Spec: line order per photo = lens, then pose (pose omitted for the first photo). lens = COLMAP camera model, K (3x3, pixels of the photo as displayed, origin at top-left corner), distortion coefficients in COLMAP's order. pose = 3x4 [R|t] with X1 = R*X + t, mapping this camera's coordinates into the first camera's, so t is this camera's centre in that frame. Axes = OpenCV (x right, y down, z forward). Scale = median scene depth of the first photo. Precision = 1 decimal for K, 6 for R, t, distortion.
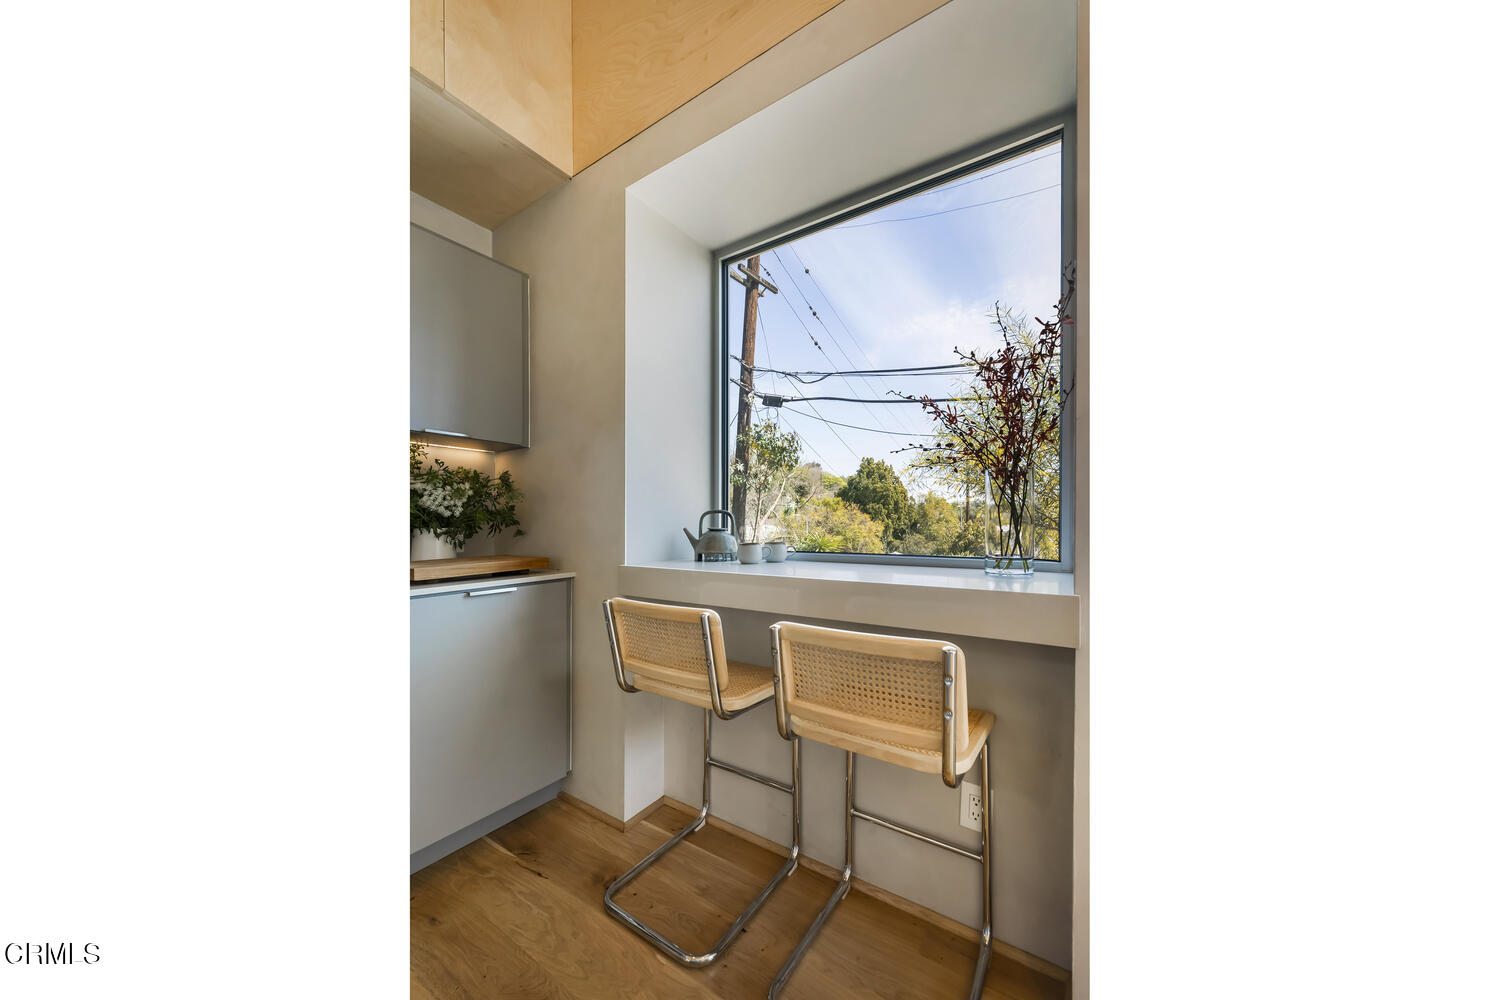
lens RADIAL K [[471.8, 0, 771.4], [0, 471.8, 522.3], [0, 0, 1]] dist [0.029660, -0.000019]
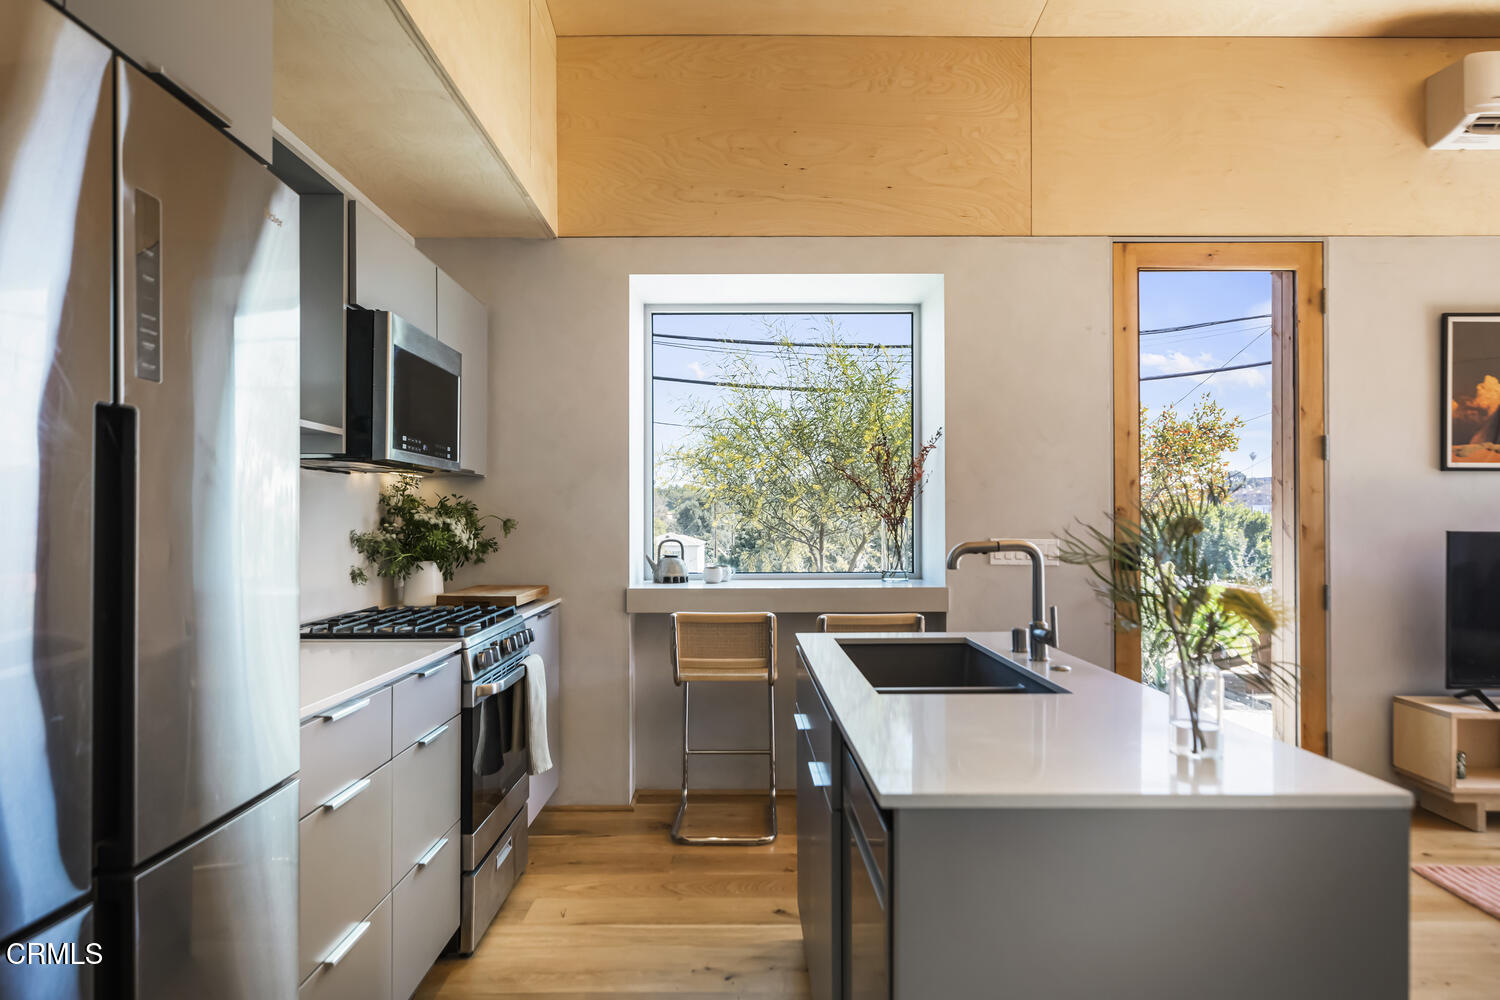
lens RADIAL K [[826.1, 0, 741.2], [0, 826.1, 505.2], [0, 0, 1]] dist [0.004635, 0.001202]
pose [[0.840144, 0.003071, 0.542355, -1.086015], [0.001329, 0.999969, -0.007721, -0.093152], [-0.542362, 0.007208, 0.840114, -0.805957]]
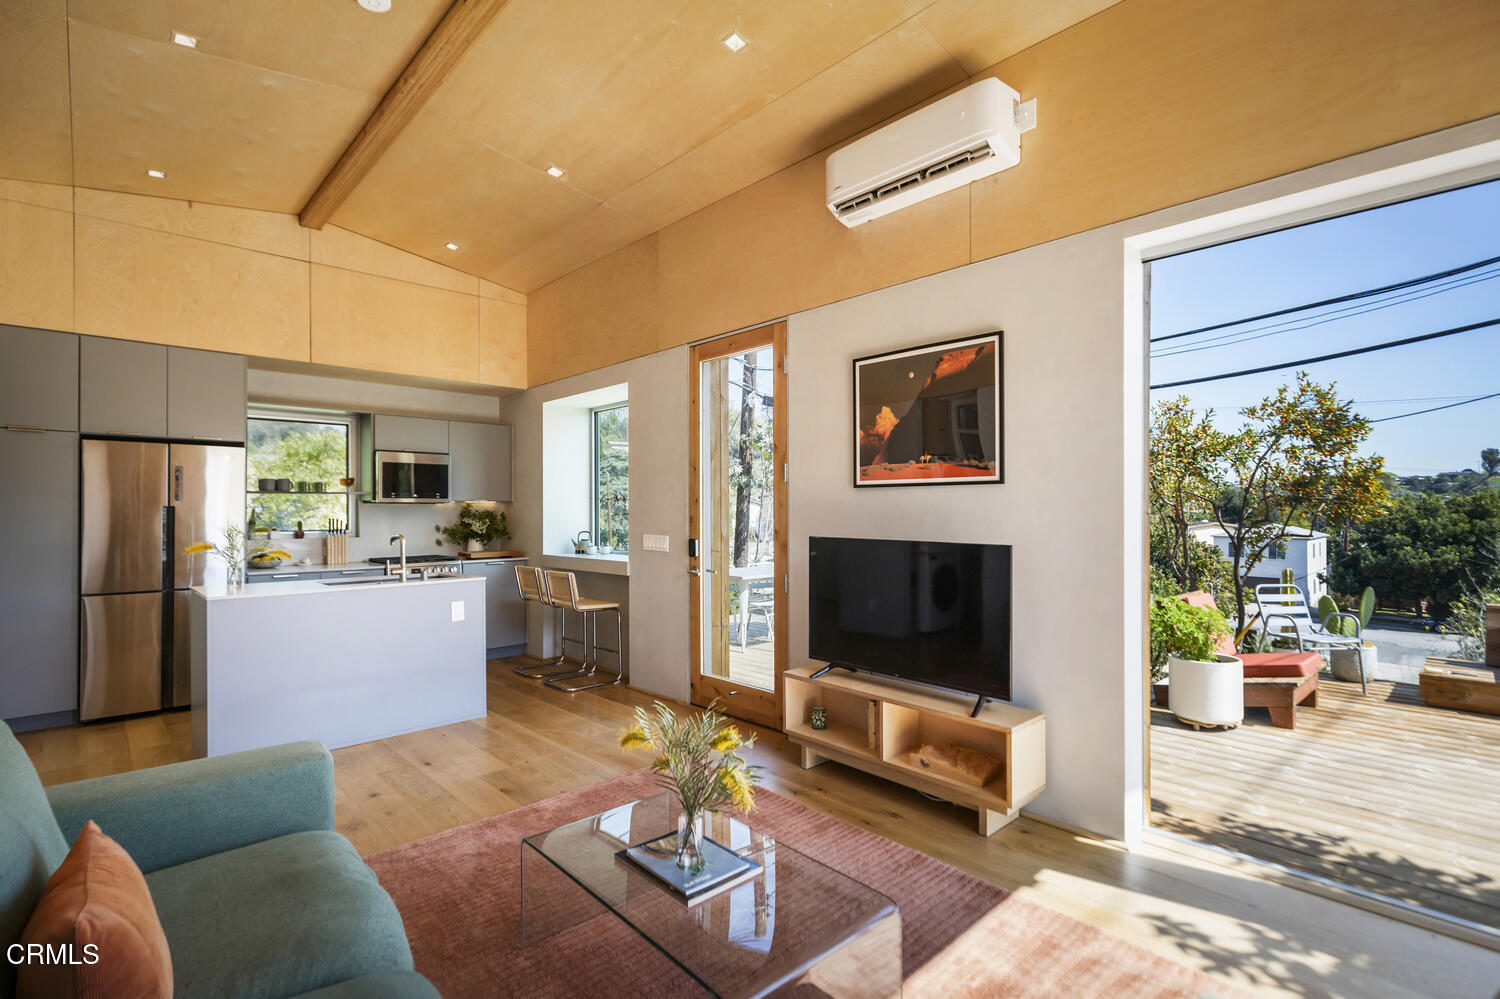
lens RADIAL K [[692.2, 0, 747.4], [0, 692.2, 506.5], [0, 0, 1]] dist [-0.011143, -0.000440]
pose [[0.971622, -0.002330, -0.236529, 1.424872], [0.000555, 0.999971, -0.007572, -0.117276], [0.236539, 0.007226, 0.971595, -2.023130]]
